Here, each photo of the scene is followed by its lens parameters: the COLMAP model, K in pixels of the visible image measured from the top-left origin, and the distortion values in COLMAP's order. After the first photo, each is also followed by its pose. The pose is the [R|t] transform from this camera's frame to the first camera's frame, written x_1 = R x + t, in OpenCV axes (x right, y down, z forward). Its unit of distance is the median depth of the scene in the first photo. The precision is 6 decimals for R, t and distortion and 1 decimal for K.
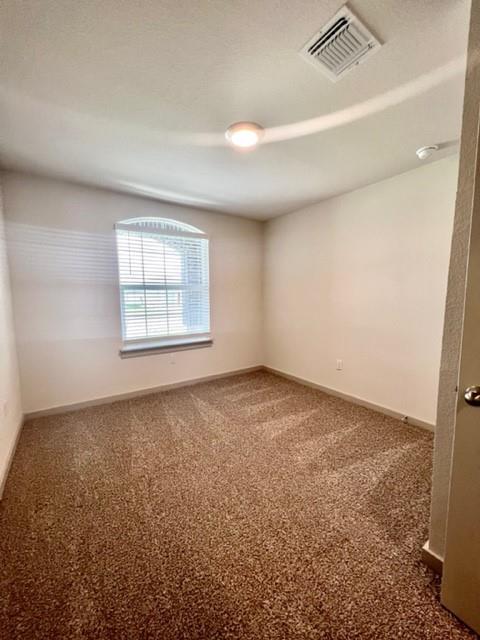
lens RADIAL K [[253.9, 0, 237.7], [0, 253.9, 321.4], [0, 0, 1]] dist [-0.001807, 0.000608]
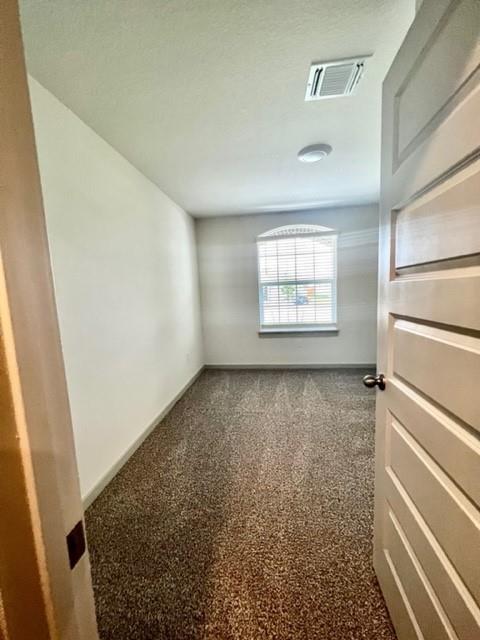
lens RADIAL K [[253.9, 0, 243.1], [0, 253.9, 323.6], [0, 0, 1]] dist [-0.001807, 0.000608]
pose [[0.754863, 0.059449, -0.653183, 0.483437], [-0.028134, 0.997902, 0.058310, -0.009253], [0.655279, -0.025640, 0.754952, -0.097995]]
